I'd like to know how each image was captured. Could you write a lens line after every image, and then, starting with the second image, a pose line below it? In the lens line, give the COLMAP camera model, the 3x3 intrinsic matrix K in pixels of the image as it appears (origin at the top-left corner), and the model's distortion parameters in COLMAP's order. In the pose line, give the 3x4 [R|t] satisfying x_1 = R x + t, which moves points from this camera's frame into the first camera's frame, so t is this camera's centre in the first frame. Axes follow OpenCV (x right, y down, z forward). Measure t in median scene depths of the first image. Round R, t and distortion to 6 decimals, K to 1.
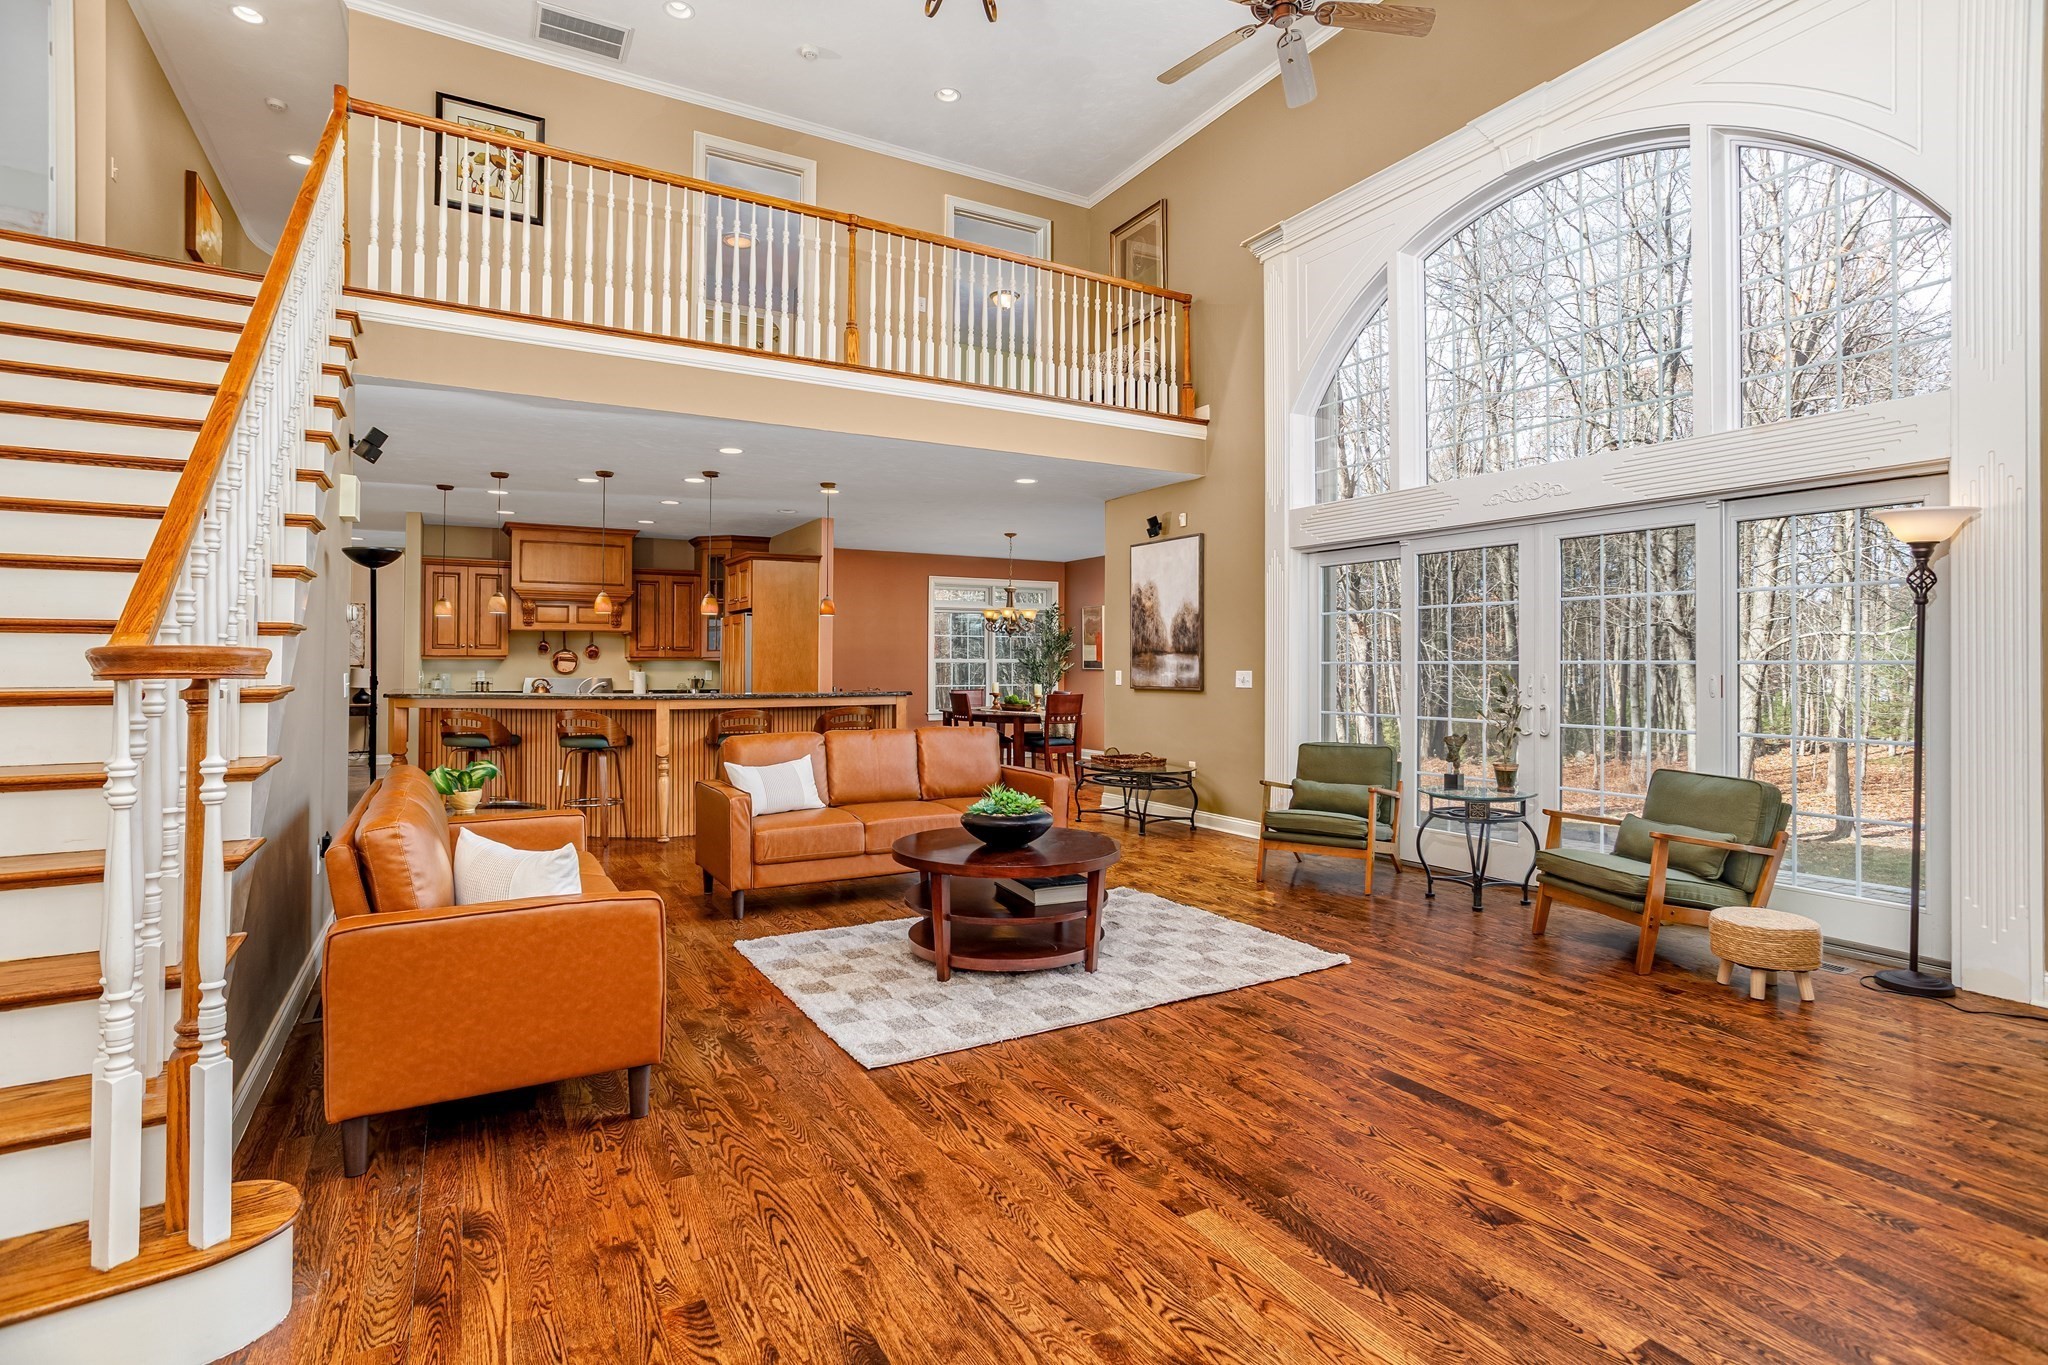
lens RADIAL K [[1012.1, 0, 1026.9], [0, 1012.1, 646.9], [0, 0, 1]] dist [-0.055088, 0.039697]
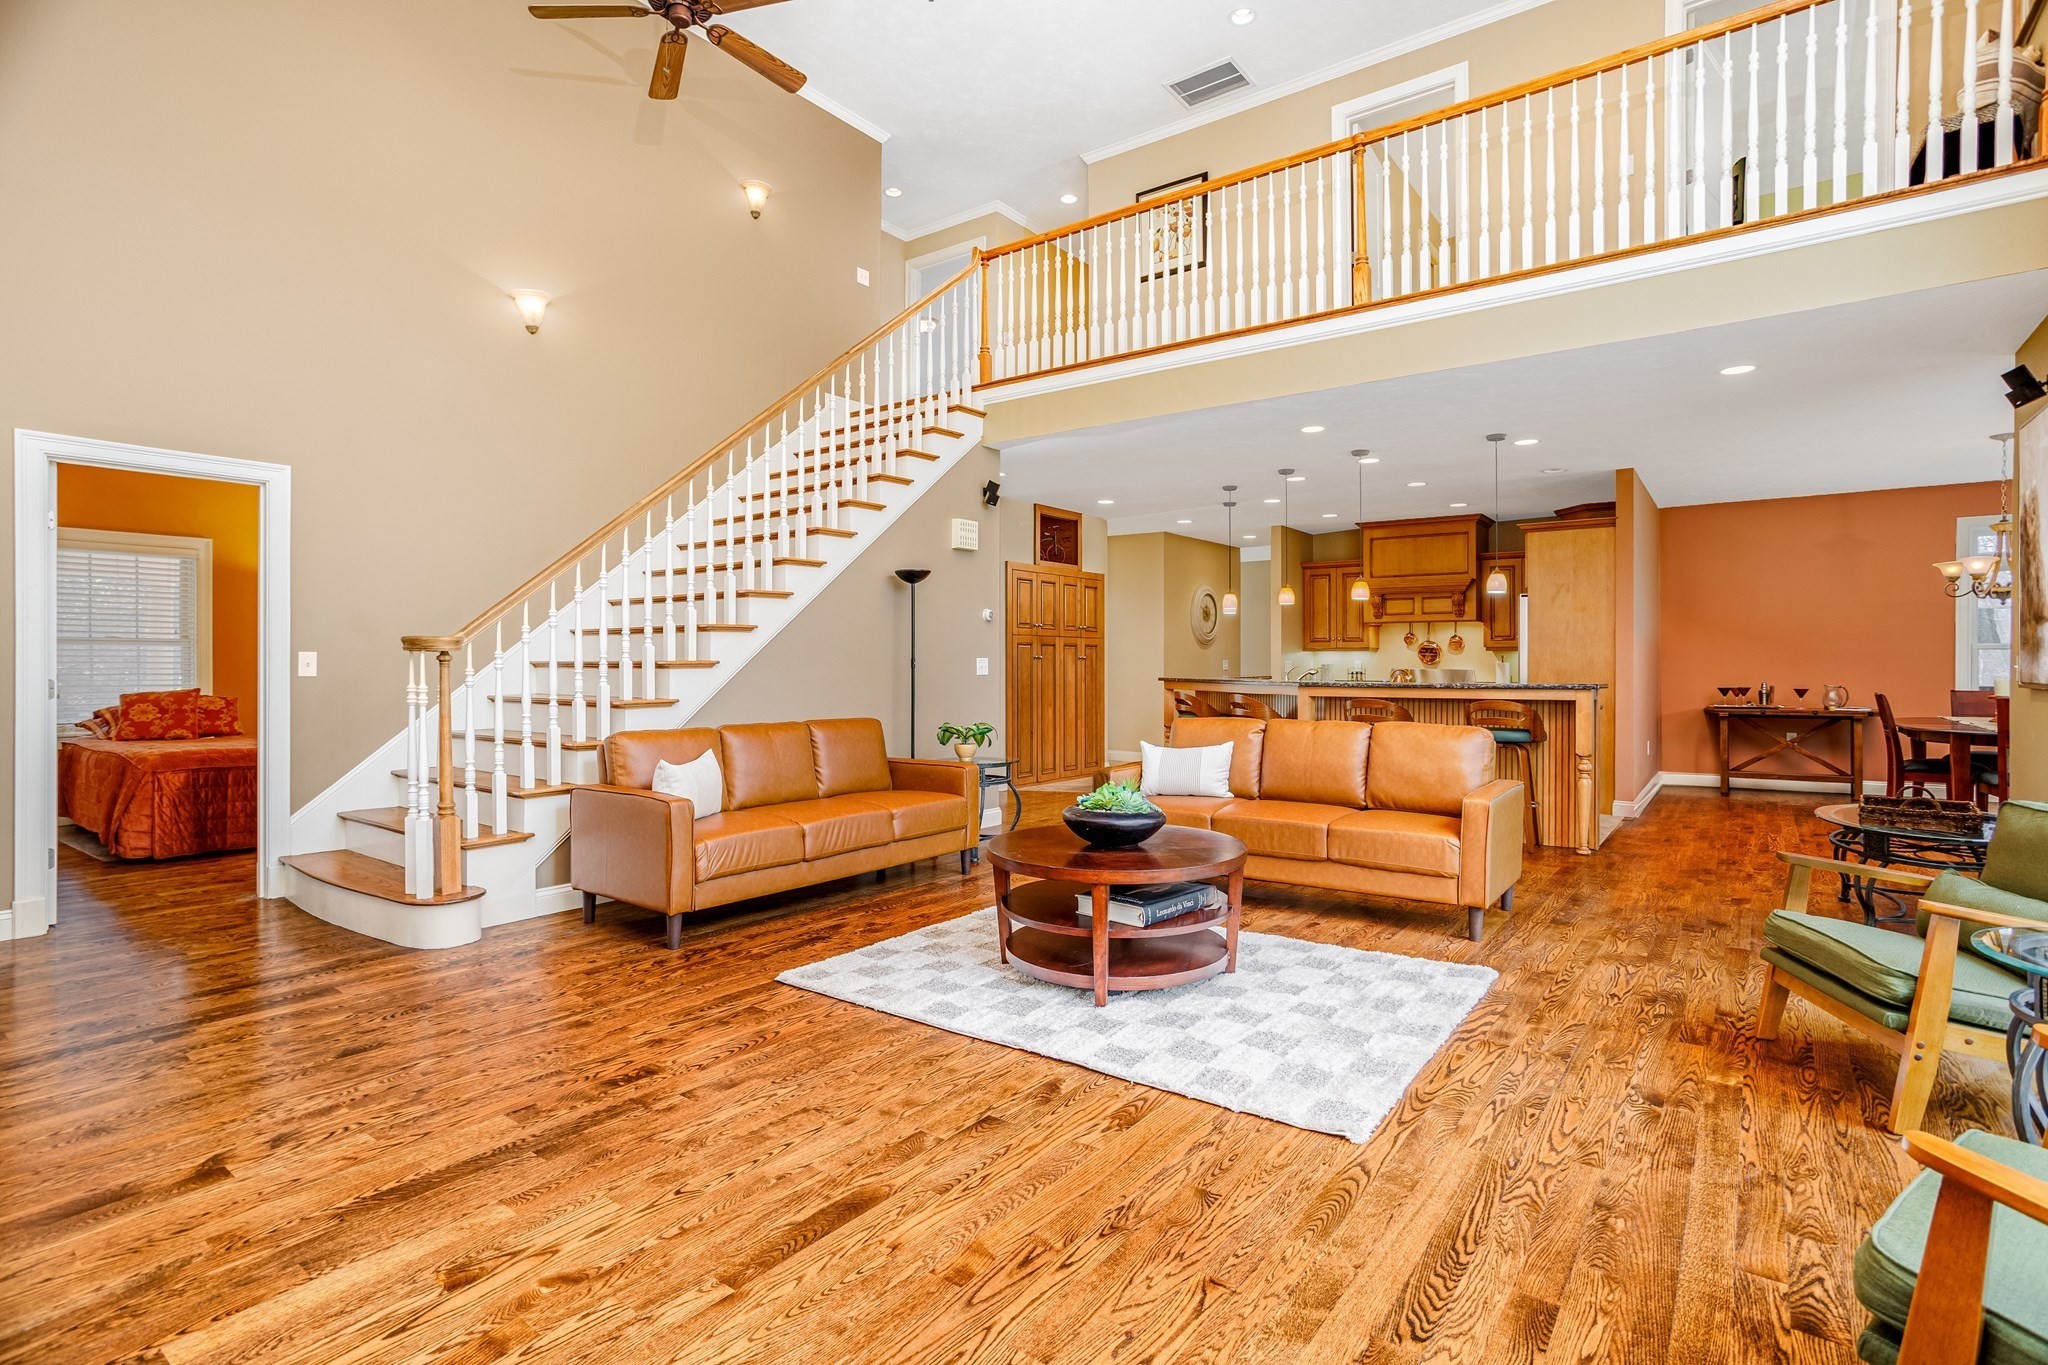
lens RADIAL K [[988.8, 0, 1030.5], [0, 988.8, 669.4], [0, 0, 1]] dist [-0.056769, 0.034873]
pose [[0.393621, 0.004156, -0.919263, 0.883245], [0.018691, 0.999747, 0.012523, 0.034793], [0.919083, -0.022111, 0.393444, 0.703469]]
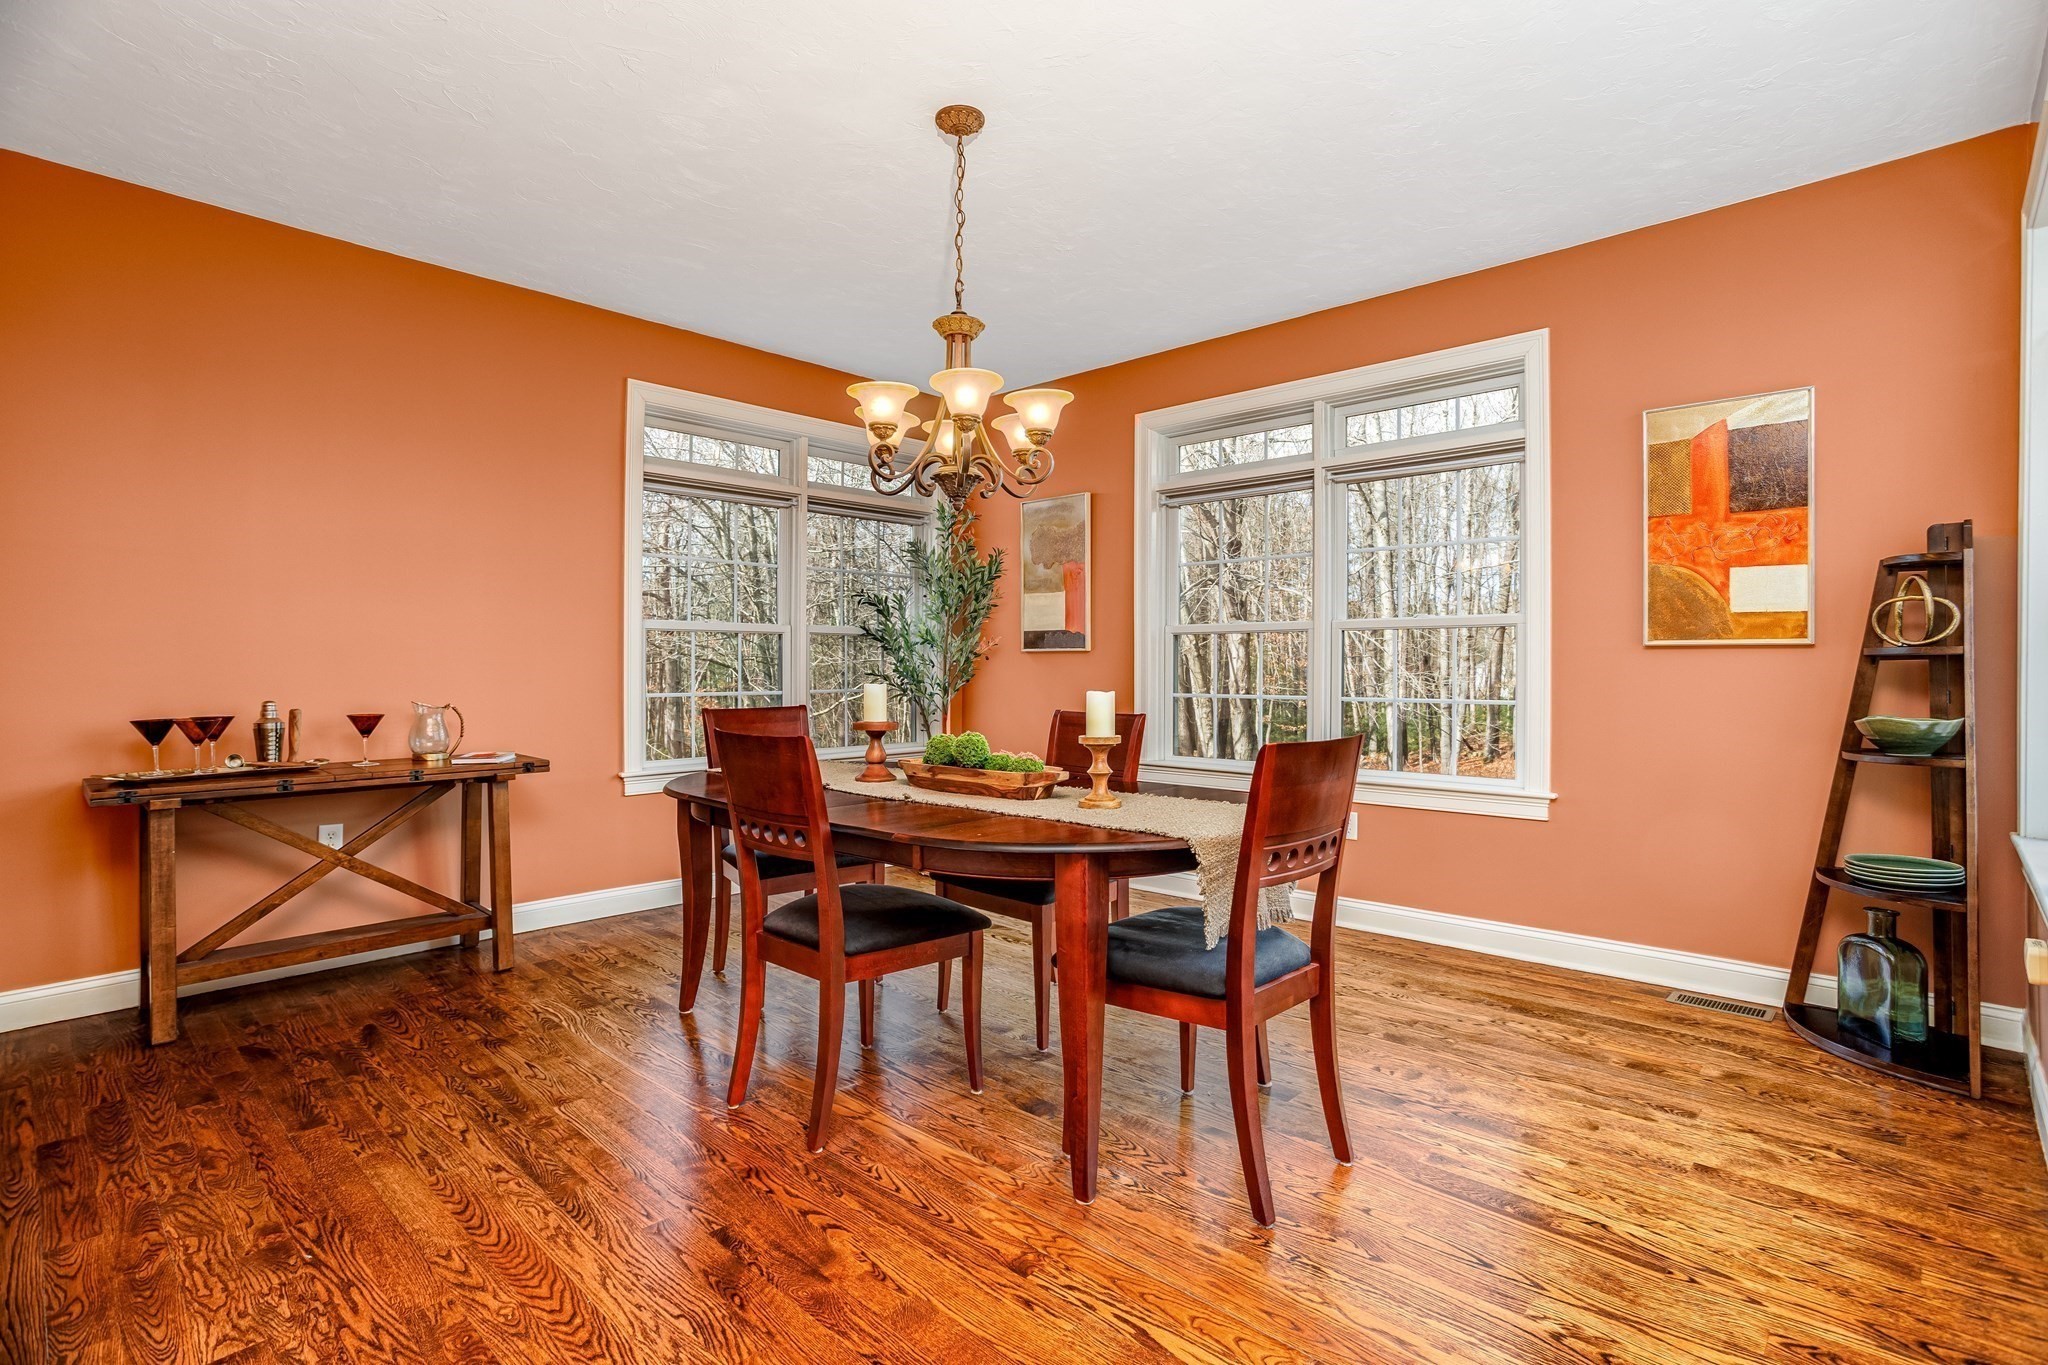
lens RADIAL K [[988.8, 0, 1030.5], [0, 988.8, 669.4], [0, 0, 1]] dist [-0.056769, 0.034873]
pose [[0.958348, -0.000511, 0.285602, -0.218199], [-0.005806, 0.999757, 0.021272, 0.079253], [-0.285543, -0.022044, 0.958112, 2.303651]]
